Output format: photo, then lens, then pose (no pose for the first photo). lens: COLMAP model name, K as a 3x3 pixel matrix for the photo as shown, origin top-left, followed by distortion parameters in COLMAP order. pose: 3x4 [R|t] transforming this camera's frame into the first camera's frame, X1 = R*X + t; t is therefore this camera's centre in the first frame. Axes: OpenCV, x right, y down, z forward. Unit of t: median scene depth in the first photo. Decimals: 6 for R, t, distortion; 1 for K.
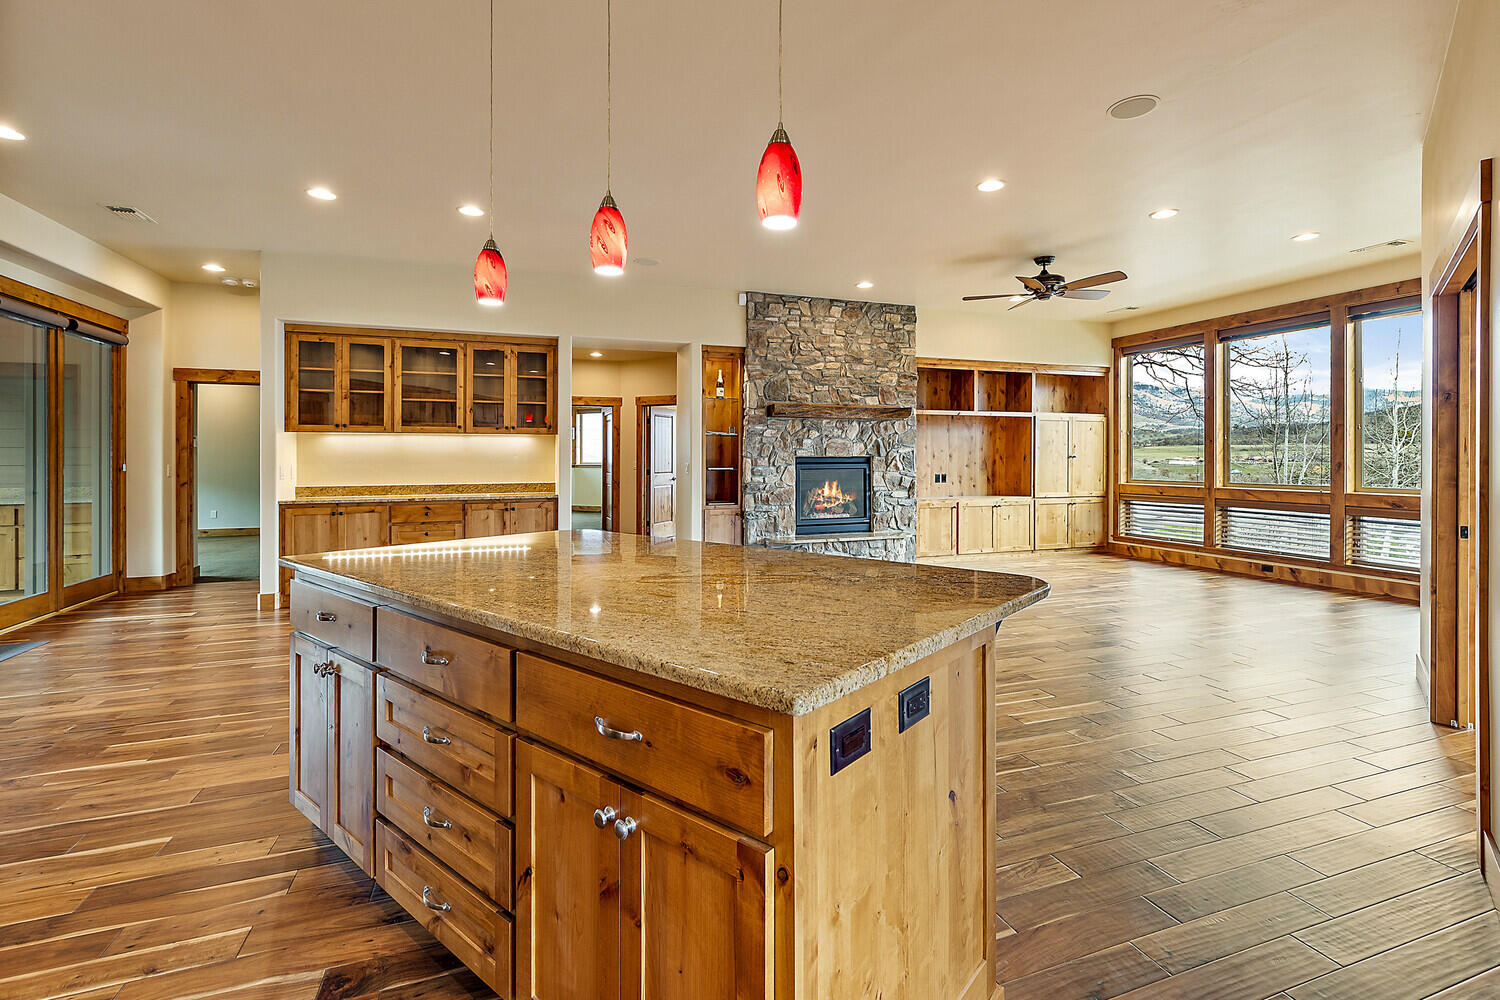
lens RADIAL K [[692.2, 0, 759.1], [0, 692.2, 455.4], [0, 0, 1]] dist [0.005019, -0.000389]
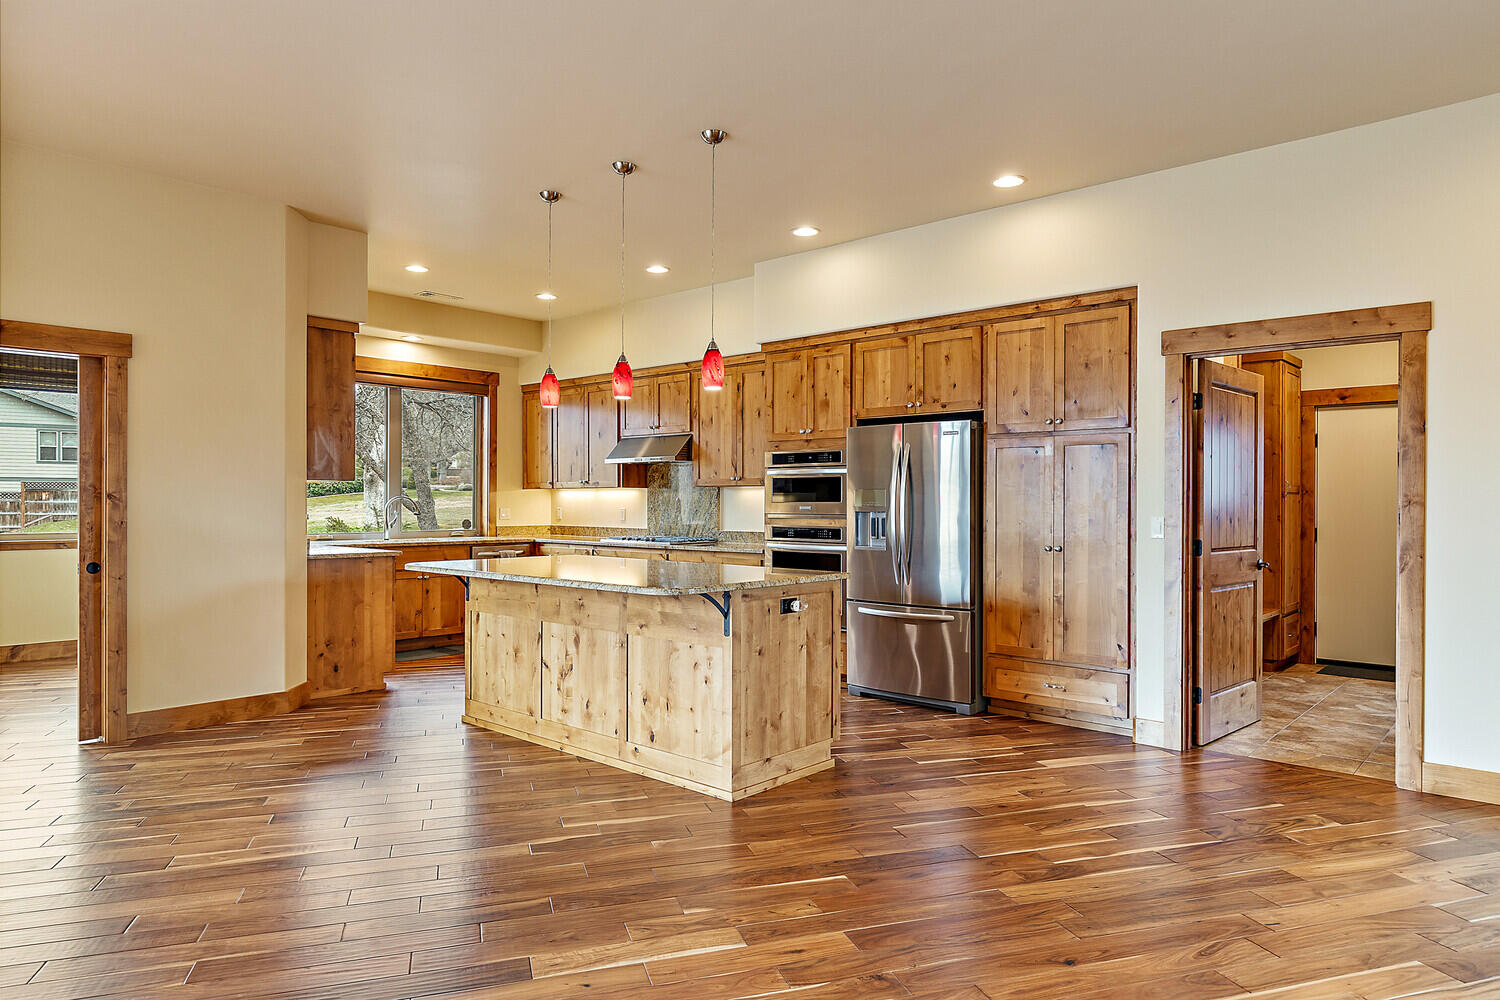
lens RADIAL K [[917.8, 0, 761.8], [0, 917.8, 501.8], [0, 0, 1]] dist [0.003193, -0.000962]
pose [[-0.999520, -0.000729, 0.030970, -0.177162], [-0.000794, 0.999997, -0.002114, 0.001263], [-0.030968, -0.002138, -0.999518, 0.911739]]
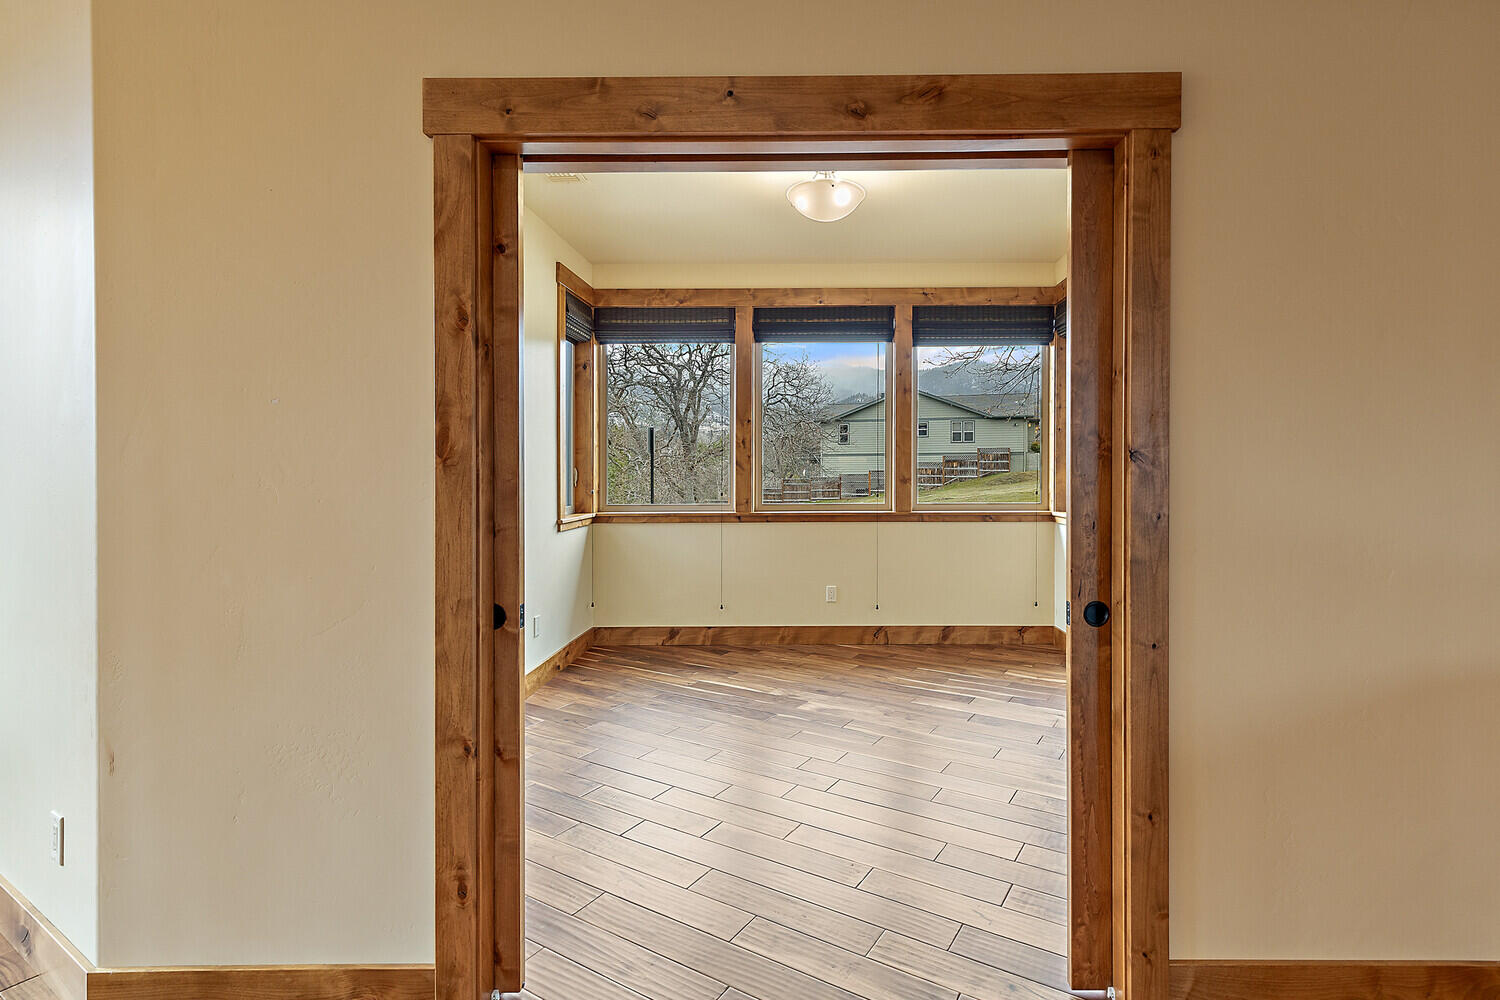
lens RADIAL K [[717.0, 0, 818.3], [0, 717.0, 471.1], [0, 0, 1]] dist [0.001098, -0.000008]
pose [[-0.636897, -0.002331, 0.770945, 0.193303], [-0.000706, 0.999997, 0.002440, 0.000688], [-0.770949, 0.001010, -0.636897, 0.494226]]
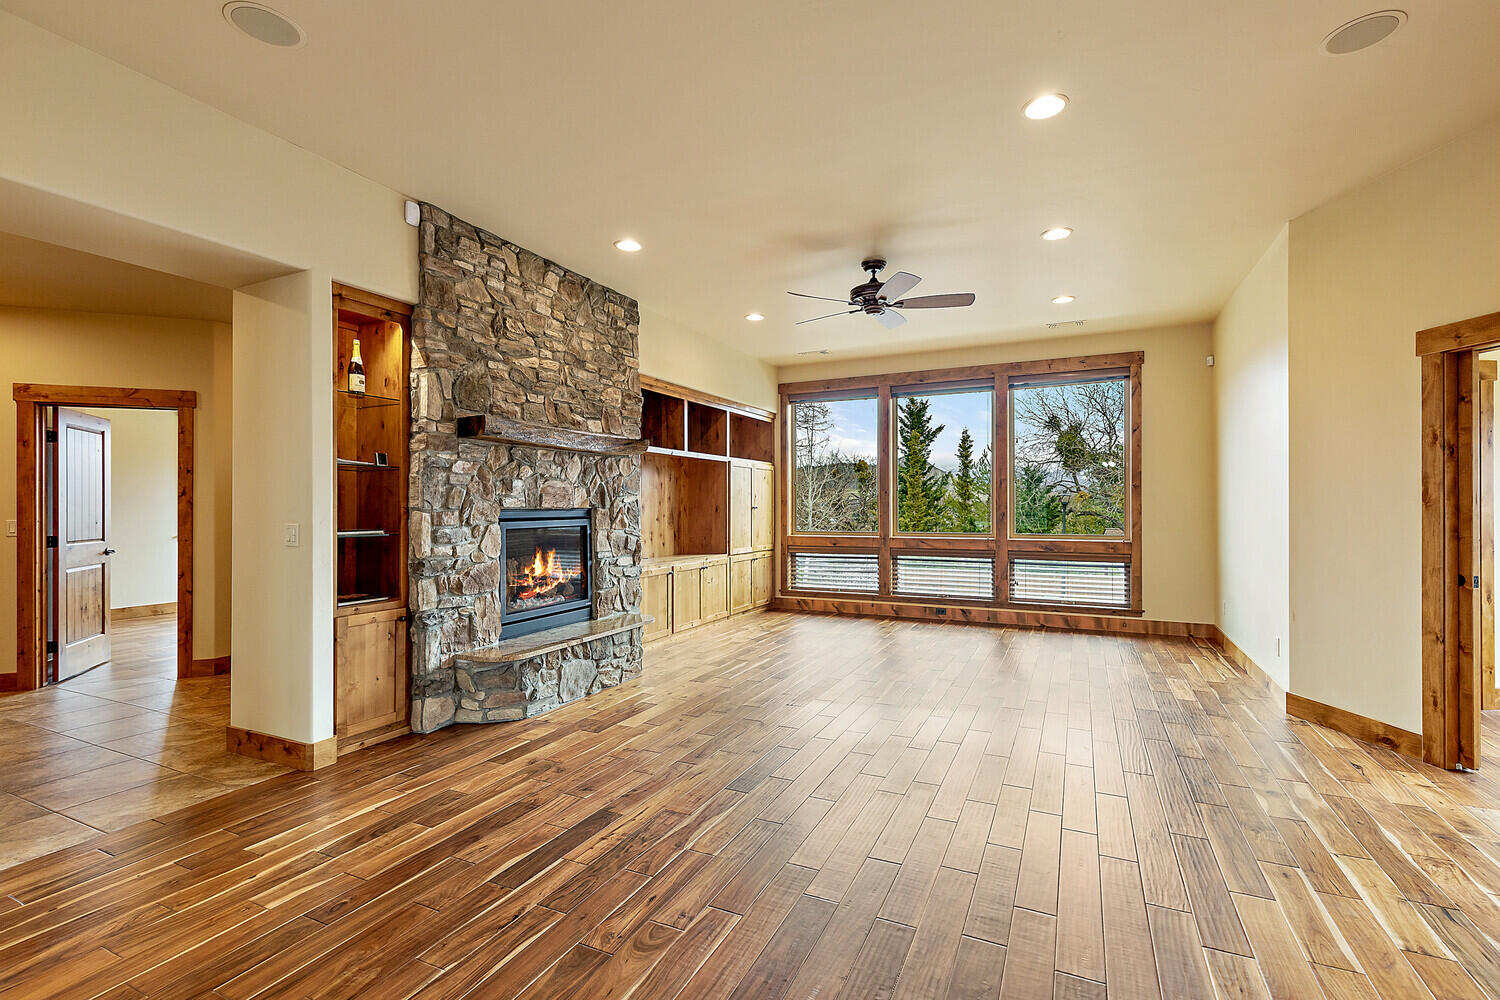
lens RADIAL K [[673.8, 0, 758.8], [0, 673.8, 506.3], [0, 0, 1]] dist [0.004314, -0.000026]
pose [[0.713004, -0.001033, 0.701159, -0.193776], [0.000572, 0.999999, 0.000891, -0.000798], [-0.701160, -0.000234, 0.713004, 0.433922]]
